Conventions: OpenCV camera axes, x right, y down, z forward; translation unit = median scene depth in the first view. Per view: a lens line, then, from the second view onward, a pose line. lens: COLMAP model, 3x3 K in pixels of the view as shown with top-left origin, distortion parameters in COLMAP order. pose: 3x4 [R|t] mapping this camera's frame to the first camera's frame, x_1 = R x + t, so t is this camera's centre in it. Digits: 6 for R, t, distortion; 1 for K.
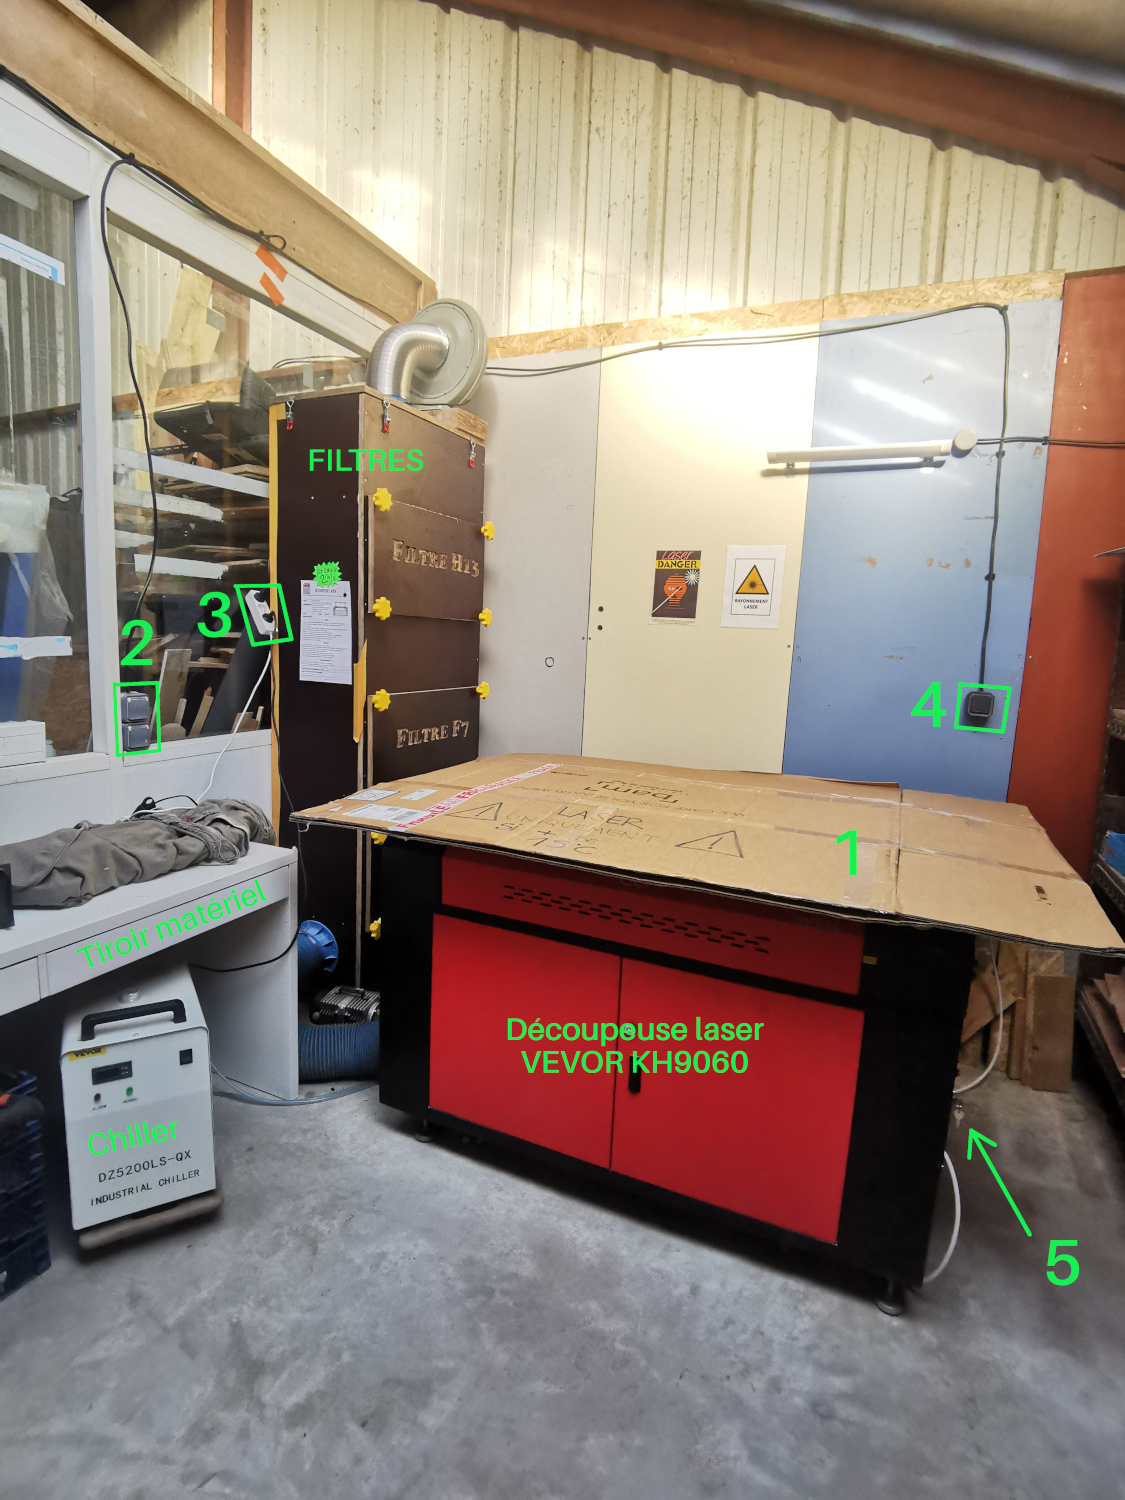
lens RADIAL K [[754.5, 0, 562.5], [0, 754.5, 750.0], [0, 0, 1]] dist [-0.053949, 0.000069]
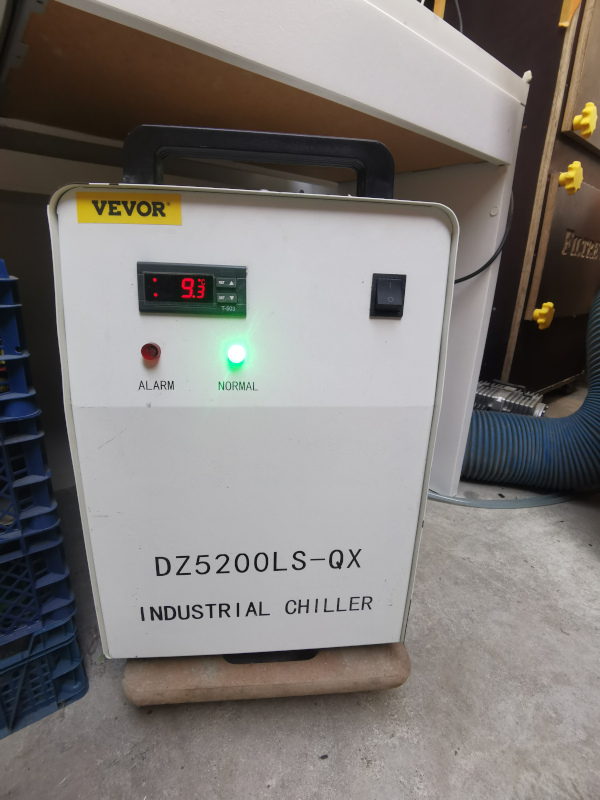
lens RADIAL K [[402.6, 0, 300.0], [0, 402.6, 400.0], [0, 0, 1]] dist [-0.023083, -0.000096]
pose [[0.895937, 0.126931, -0.425659, -0.459164], [-0.060107, 0.984131, 0.166952, 0.433687], [0.440096, -0.123993, 0.889349, 0.804363]]
